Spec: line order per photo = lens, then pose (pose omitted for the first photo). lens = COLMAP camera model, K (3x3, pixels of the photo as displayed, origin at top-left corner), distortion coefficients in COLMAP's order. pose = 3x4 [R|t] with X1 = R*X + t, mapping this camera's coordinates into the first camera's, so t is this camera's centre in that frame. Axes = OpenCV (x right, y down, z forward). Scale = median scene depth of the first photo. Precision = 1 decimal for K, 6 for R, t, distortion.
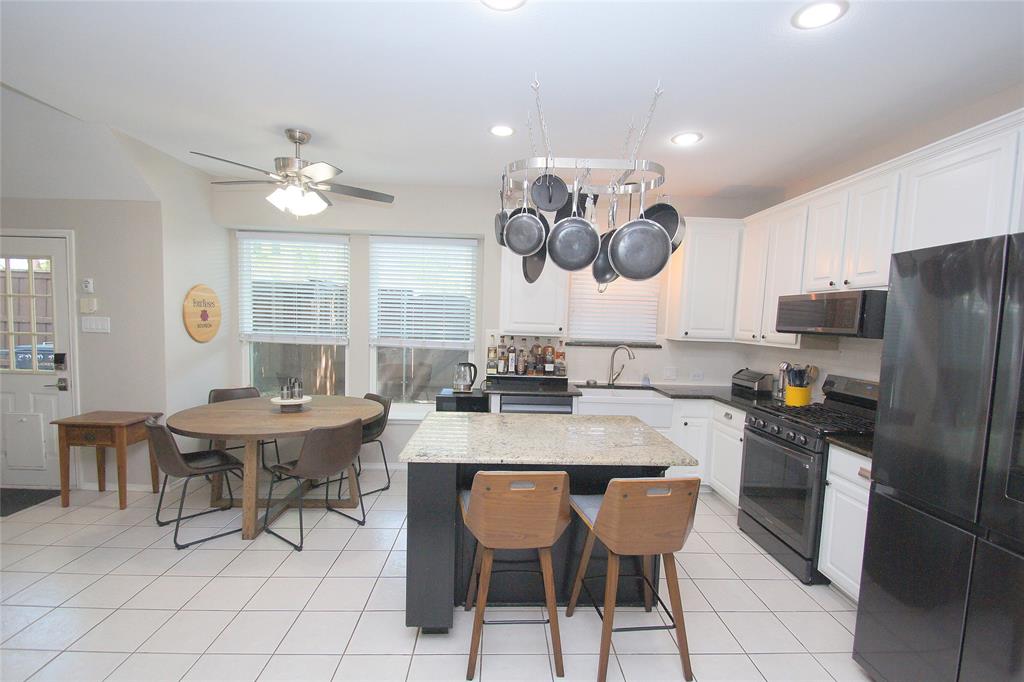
lens RADIAL K [[463.3, 0, 510.1], [0, 463.3, 343.3], [0, 0, 1]] dist [0.016428, -0.001143]
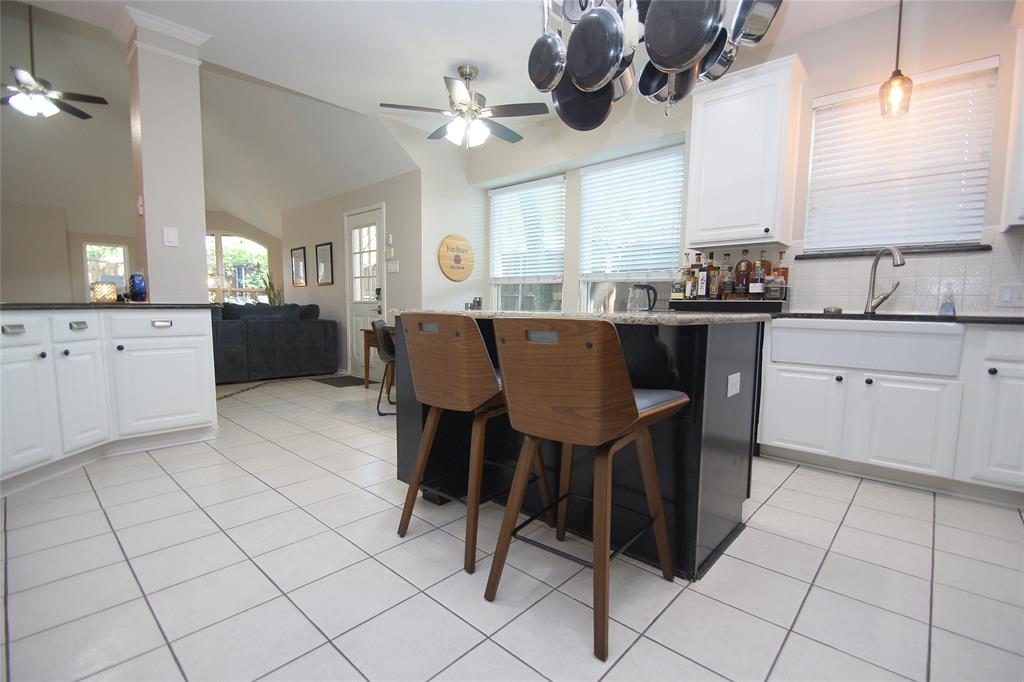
lens RADIAL K [[463.3, 0, 517.4], [0, 463.3, 346.0], [0, 0, 1]] dist [0.016428, -0.001143]
pose [[0.735143, 0.038561, -0.676814, 0.310860], [-0.024027, 0.999236, 0.030833, 0.130490], [0.677486, -0.006405, 0.735508, 0.202051]]
